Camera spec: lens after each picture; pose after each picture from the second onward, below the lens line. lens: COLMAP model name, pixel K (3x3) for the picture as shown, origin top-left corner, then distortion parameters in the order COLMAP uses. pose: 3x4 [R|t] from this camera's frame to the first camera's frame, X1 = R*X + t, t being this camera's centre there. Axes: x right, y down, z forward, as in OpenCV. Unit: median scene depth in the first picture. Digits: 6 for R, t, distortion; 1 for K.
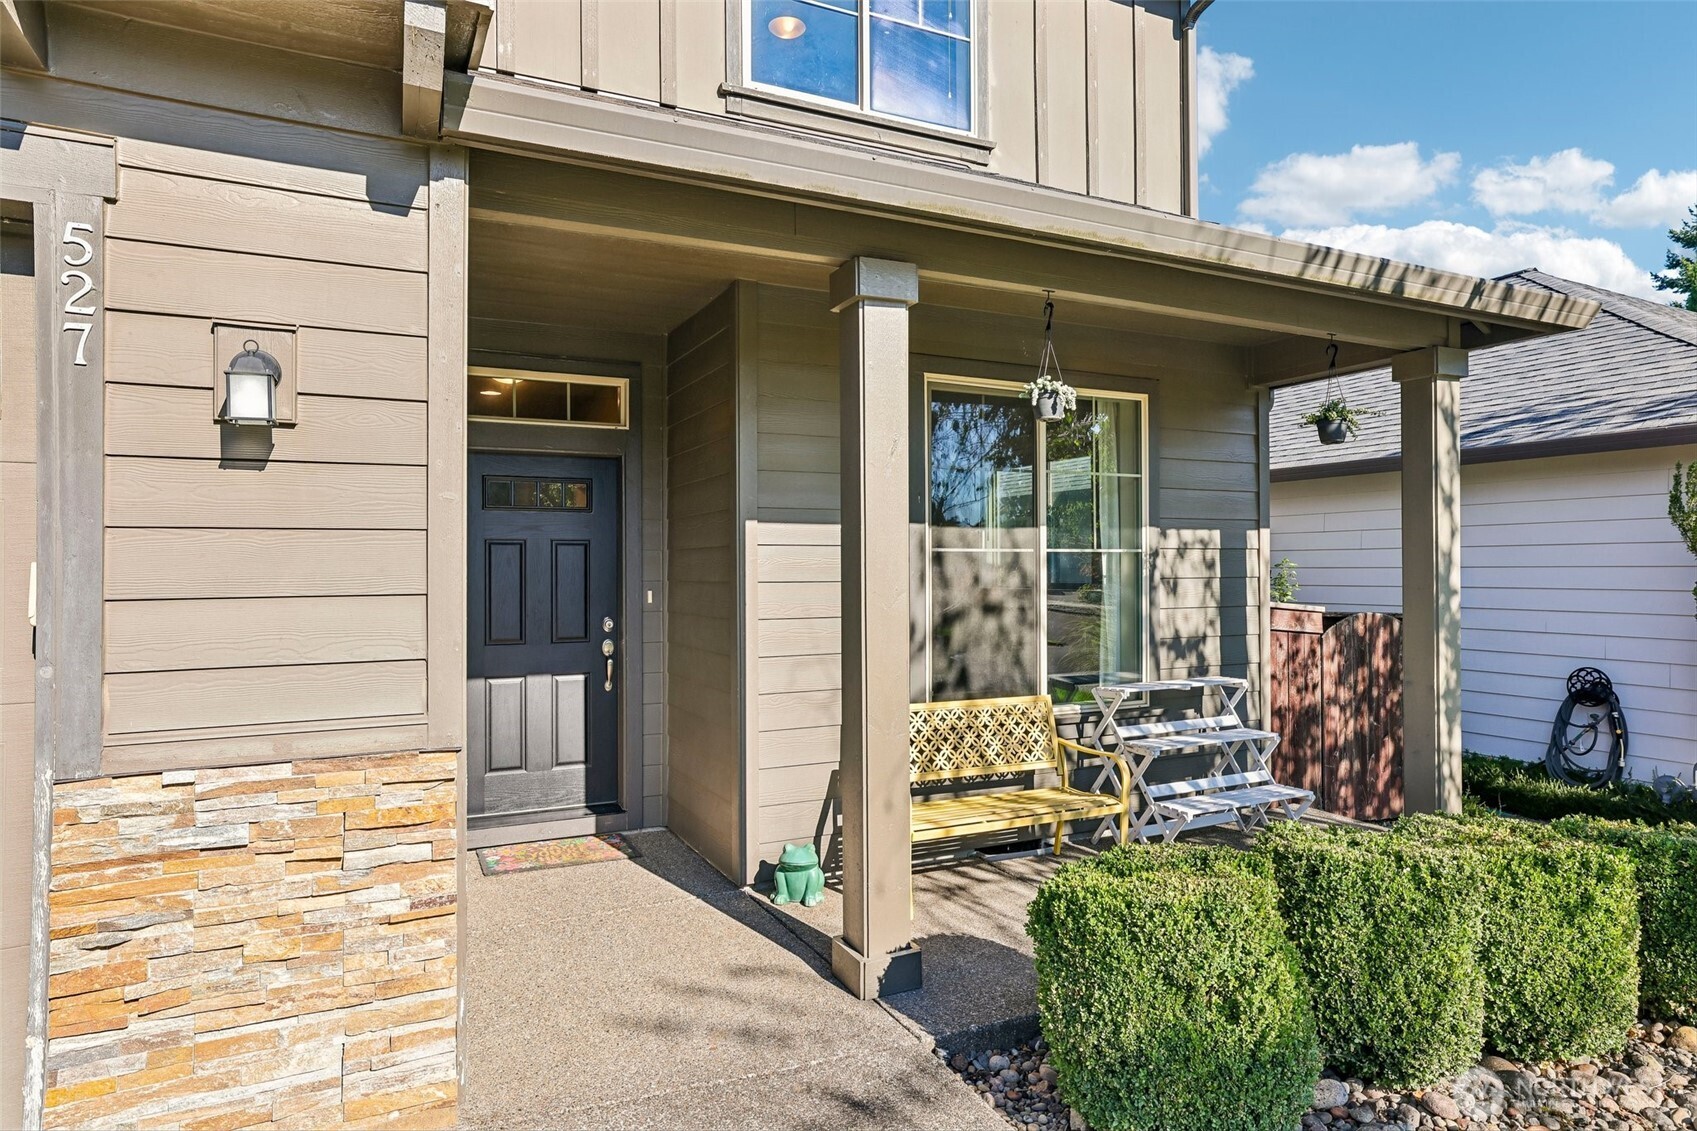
lens RADIAL K [[1019.1, 0, 849.3], [0, 1019.1, 563.6], [0, 0, 1]] dist [0.002033, 0.000143]
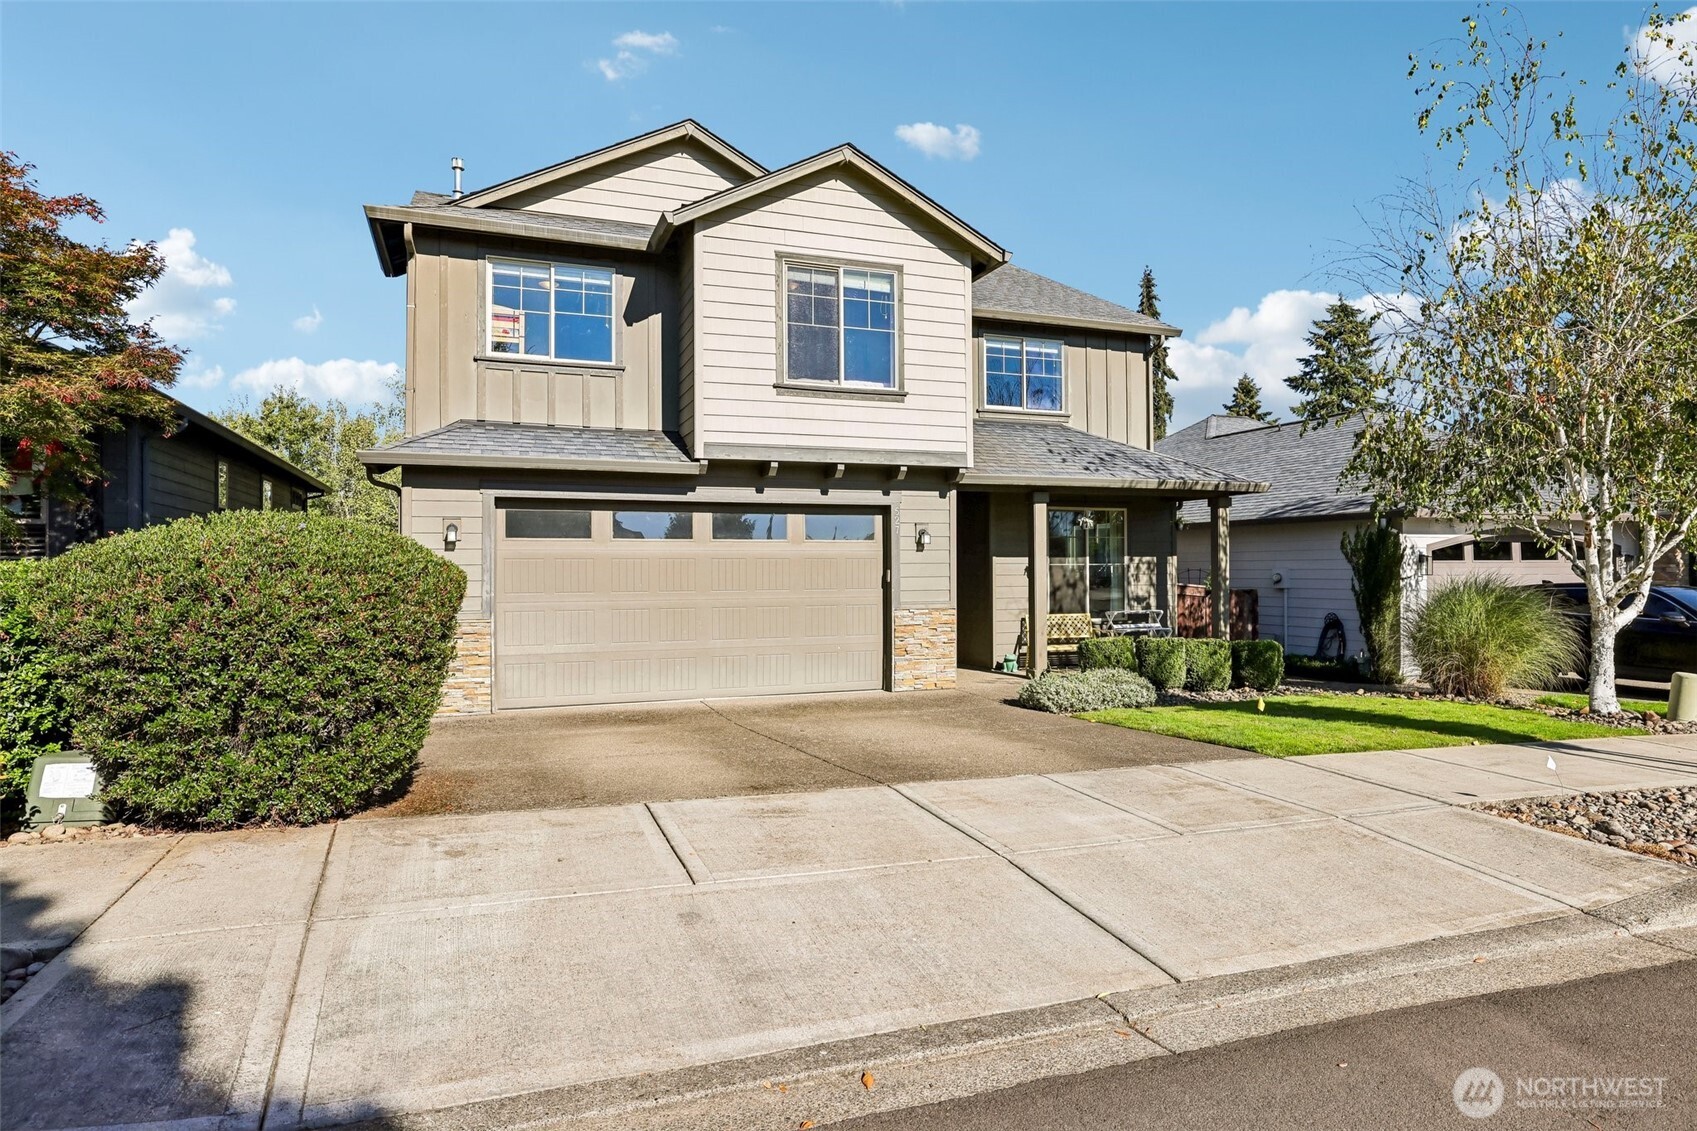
lens RADIAL K [[983.9, 0, 849.6], [0, 983.9, 564.7], [0, 0, 1]] dist [-0.003297, -0.000024]
pose [[0.995687, -0.003101, -0.092725, -0.217314], [0.002780, 0.999990, -0.003584, -0.005113], [0.092735, 0.003311, 0.995685, -1.774786]]
